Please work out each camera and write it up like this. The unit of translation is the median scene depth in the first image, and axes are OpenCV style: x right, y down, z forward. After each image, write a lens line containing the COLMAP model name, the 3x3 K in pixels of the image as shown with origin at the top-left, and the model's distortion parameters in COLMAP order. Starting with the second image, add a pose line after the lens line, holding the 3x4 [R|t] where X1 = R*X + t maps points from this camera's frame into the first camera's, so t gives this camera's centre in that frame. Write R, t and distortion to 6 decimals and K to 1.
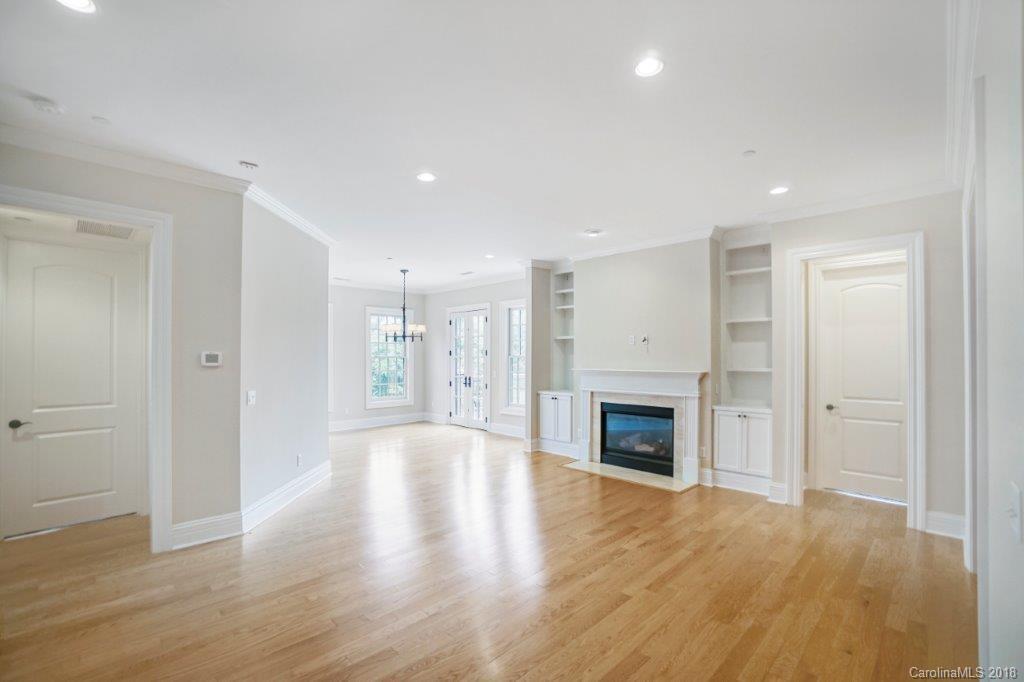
lens RADIAL K [[483.3, 0, 529.5], [0, 483.3, 346.7], [0, 0, 1]] dist [-0.034017, 0.004202]
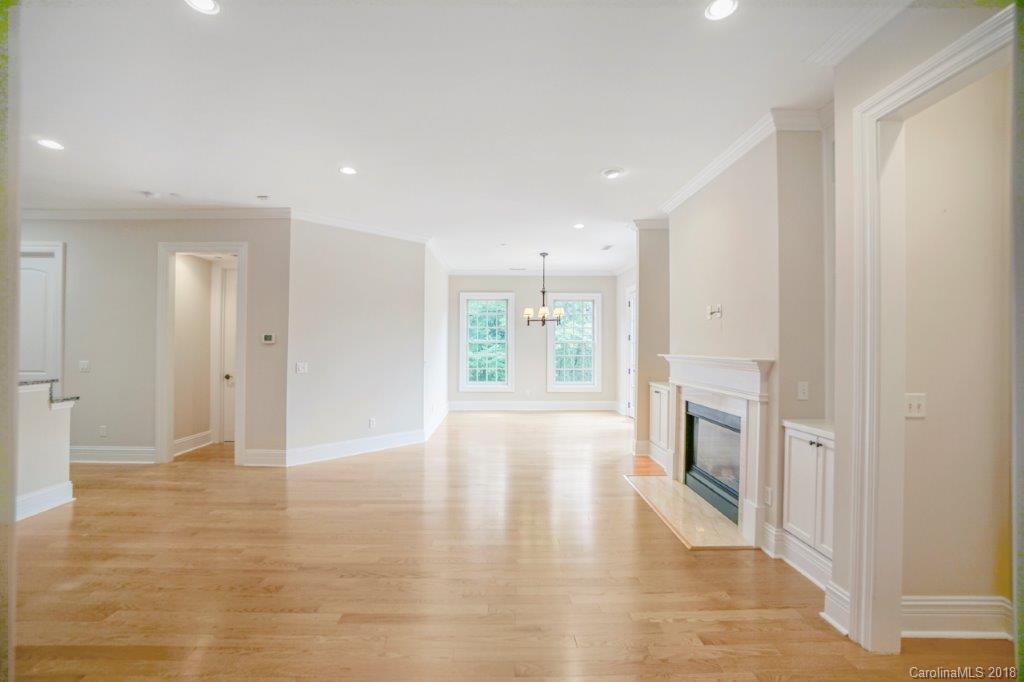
lens RADIAL K [[483.3, 0, 507.4], [0, 483.3, 340.0], [0, 0, 1]] dist [-0.034017, 0.004202]
pose [[0.677147, -0.006842, -0.735816, 0.578528], [0.010413, 0.999946, 0.000284, 0.024700], [0.735774, -0.007854, 0.677181, 0.371109]]
